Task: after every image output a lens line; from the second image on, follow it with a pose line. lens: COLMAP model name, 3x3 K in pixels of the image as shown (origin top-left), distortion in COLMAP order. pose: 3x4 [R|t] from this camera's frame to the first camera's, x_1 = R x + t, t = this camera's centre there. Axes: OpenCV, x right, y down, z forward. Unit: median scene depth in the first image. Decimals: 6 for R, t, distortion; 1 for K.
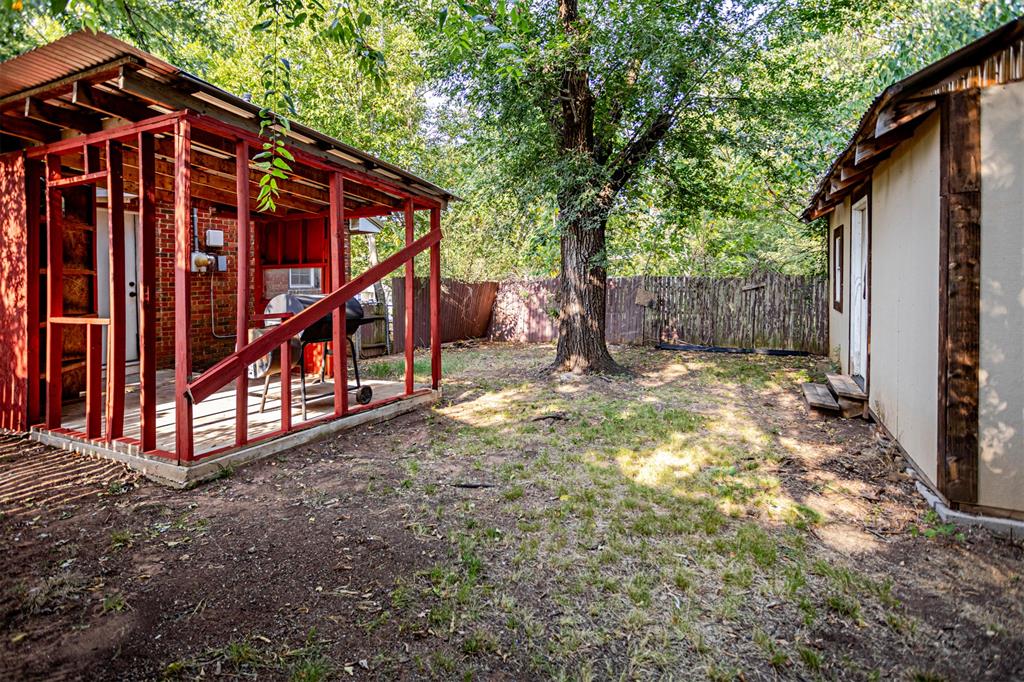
lens RADIAL K [[515.8, 0, 519.2], [0, 515.8, 293.4], [0, 0, 1]] dist [-0.060812, 0.033667]
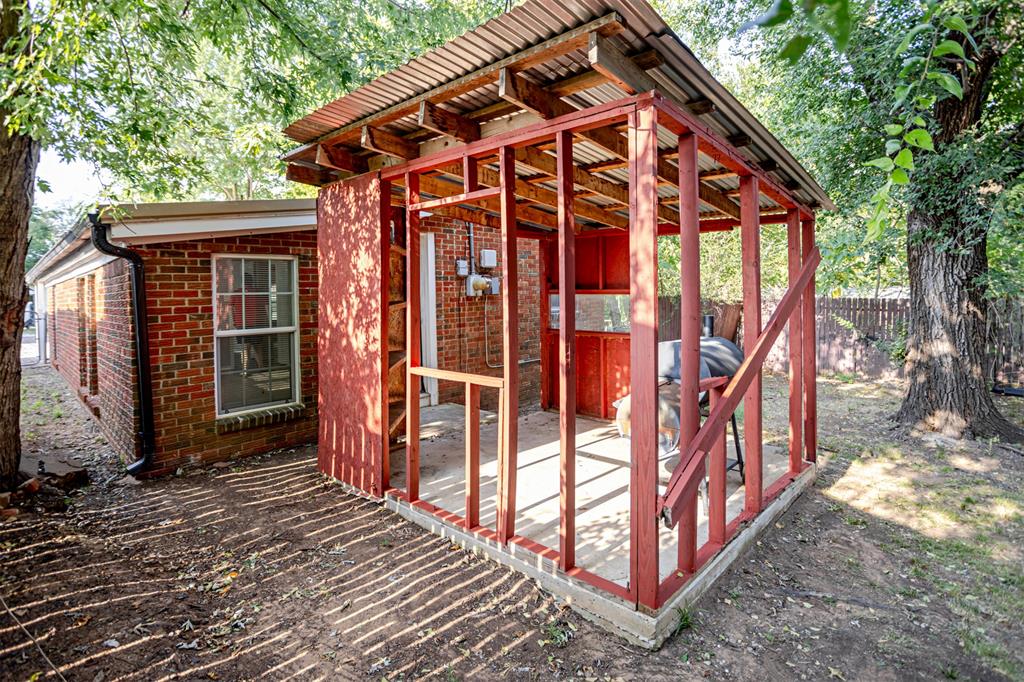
lens RADIAL K [[515.8, 0, 519.2], [0, 515.8, 293.4], [0, 0, 1]] dist [-0.060812, 0.033667]
pose [[0.957228, 0.005594, -0.289281, -0.493624], [-0.009373, 0.999888, -0.011679, -0.064114], [0.289183, 0.013891, 0.957173, 0.223739]]
